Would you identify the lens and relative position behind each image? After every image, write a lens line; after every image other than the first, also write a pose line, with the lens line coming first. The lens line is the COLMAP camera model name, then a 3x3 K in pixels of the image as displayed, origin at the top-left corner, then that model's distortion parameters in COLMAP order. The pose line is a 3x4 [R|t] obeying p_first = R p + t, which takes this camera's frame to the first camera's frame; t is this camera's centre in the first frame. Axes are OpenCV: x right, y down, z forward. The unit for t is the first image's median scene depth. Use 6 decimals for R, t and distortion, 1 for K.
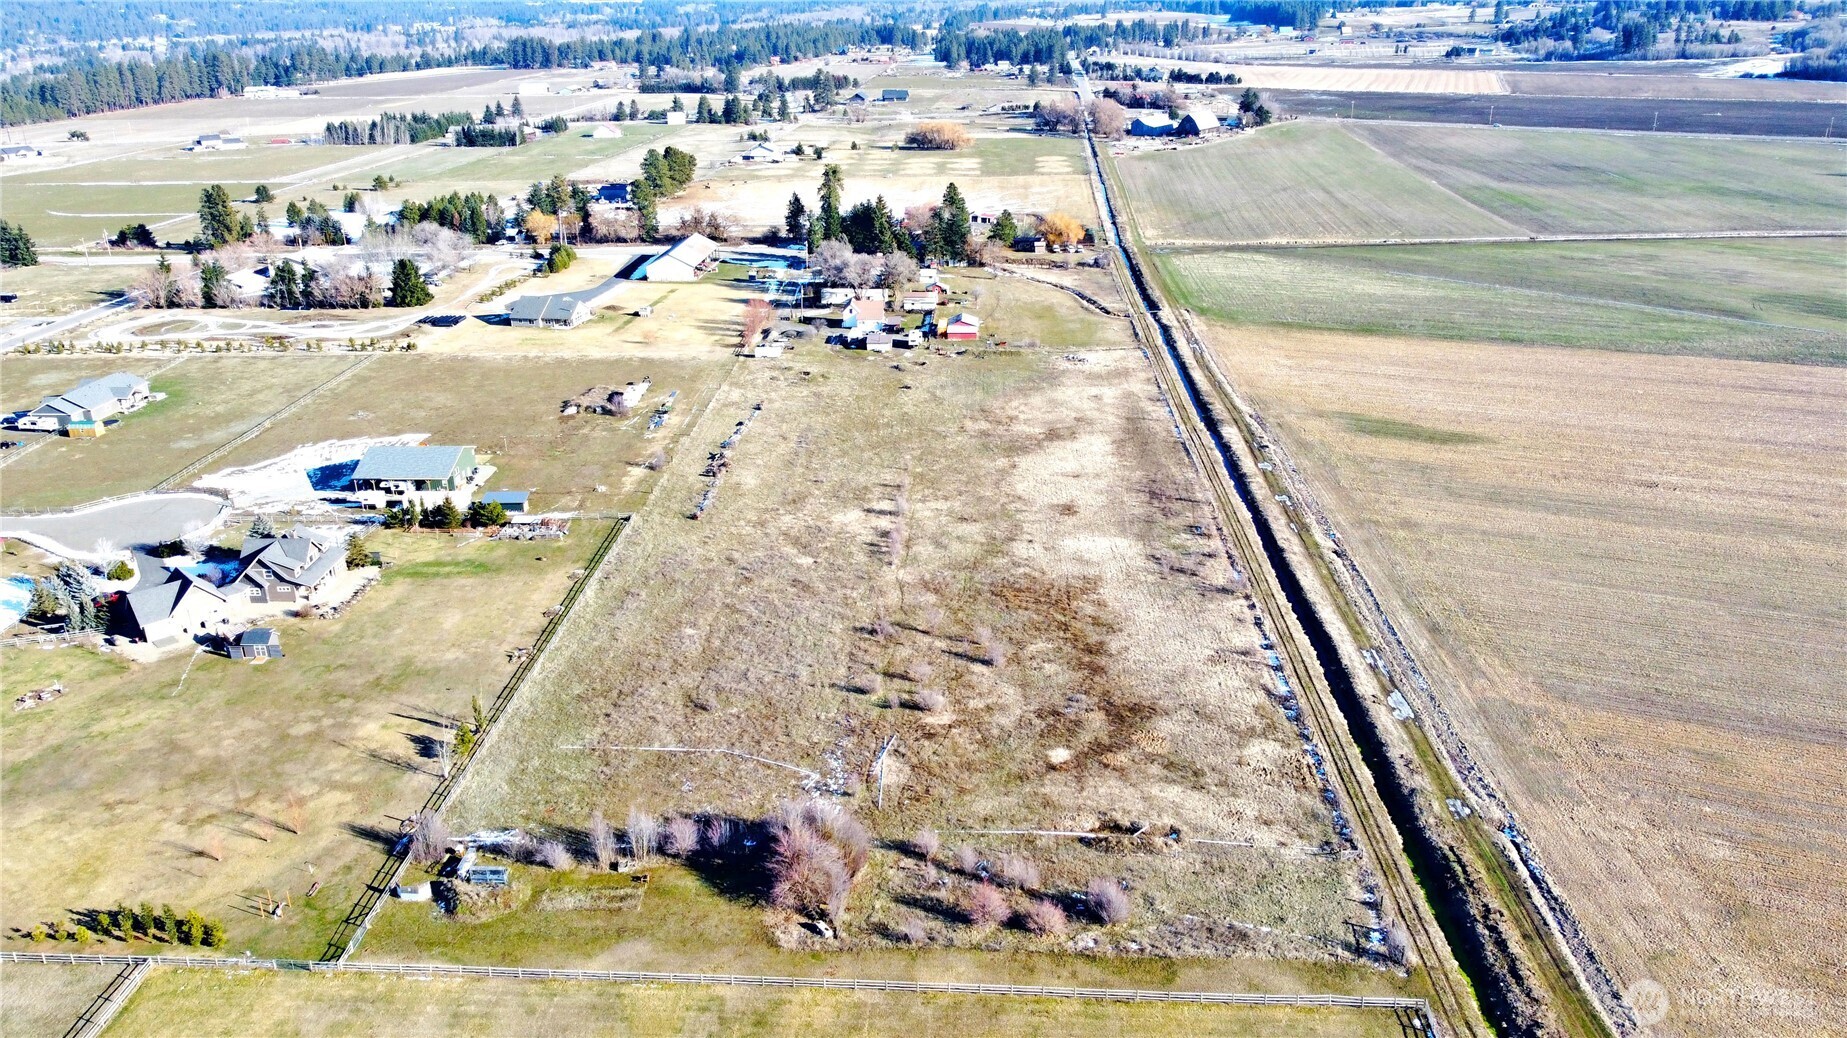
lens RADIAL K [[1331.4, 0, 923.5], [0, 1331.4, 519.0], [0, 0, 1]] dist [-0.006543, 0.002669]
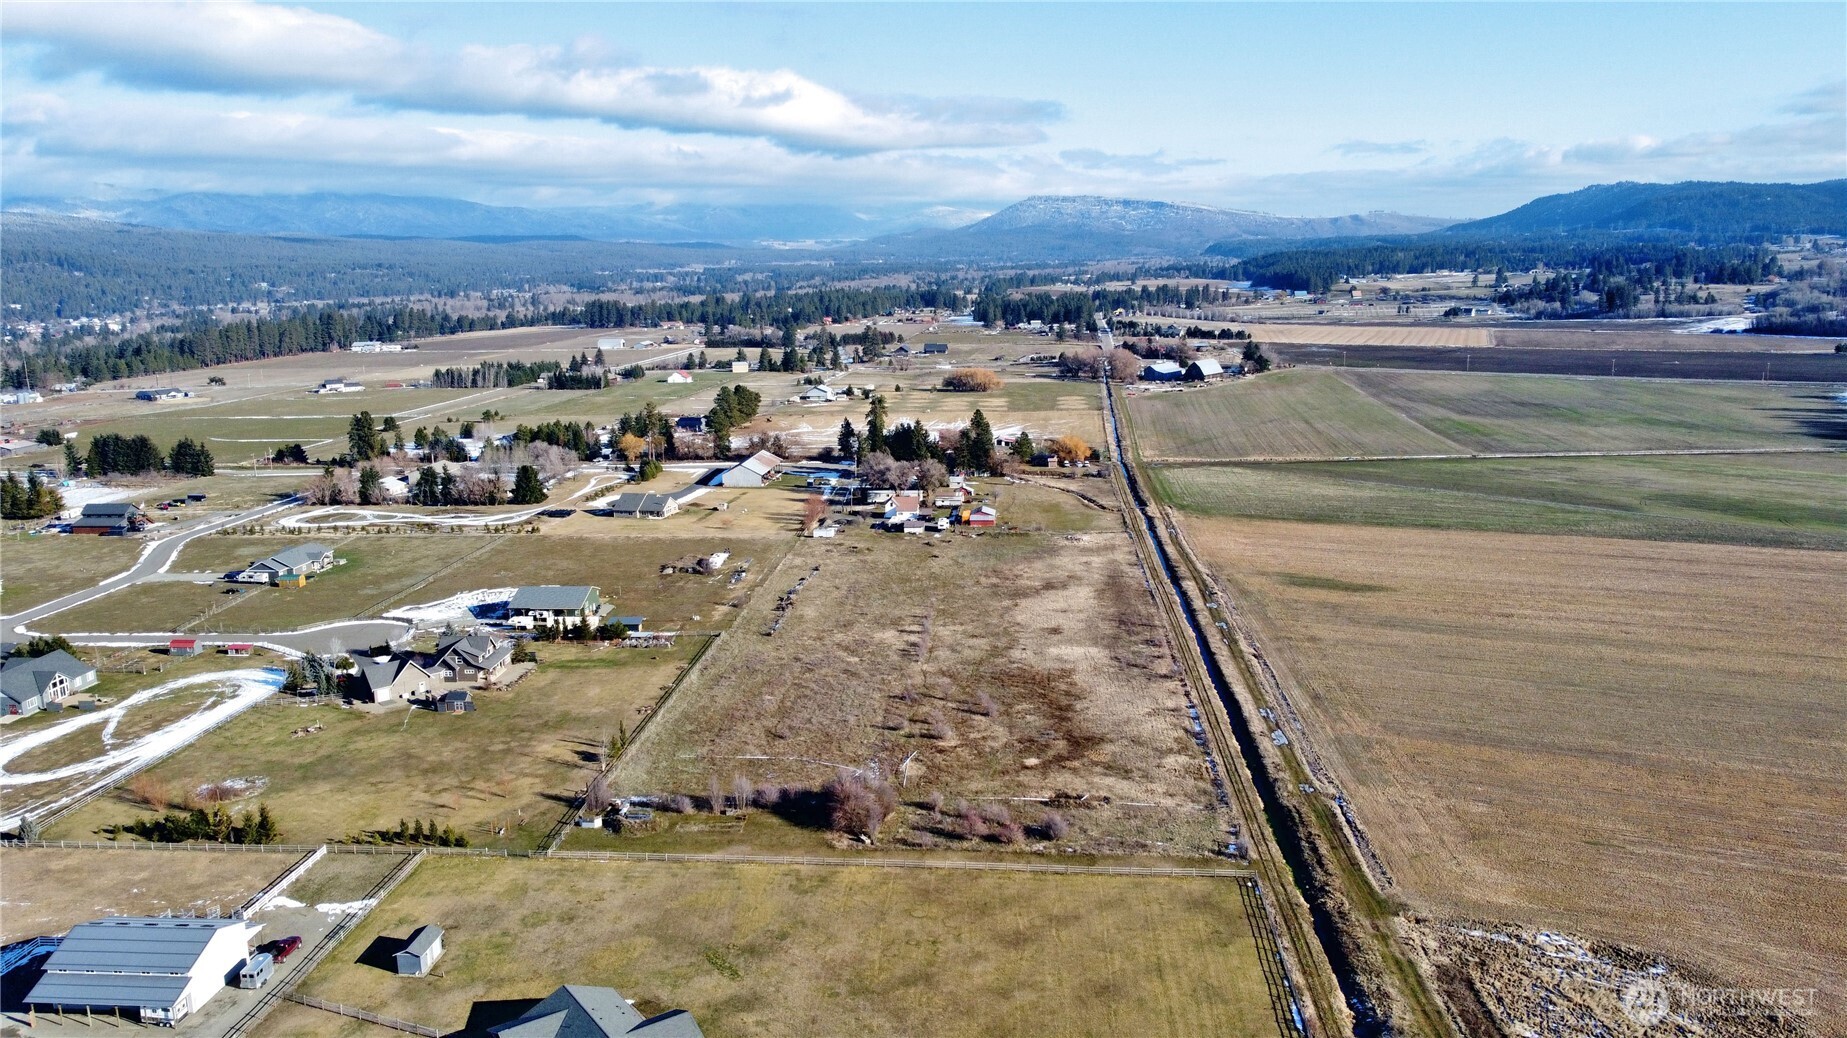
lens RADIAL K [[1331.4, 0, 923.5], [0, 1331.4, 519.0], [0, 0, 1]] dist [-0.006543, 0.002669]
pose [[0.999480, 0.004151, -0.031962, 0.013980], [-0.010011, 0.982607, -0.185428, 0.083911], [0.030636, 0.185652, 0.982138, -0.198936]]
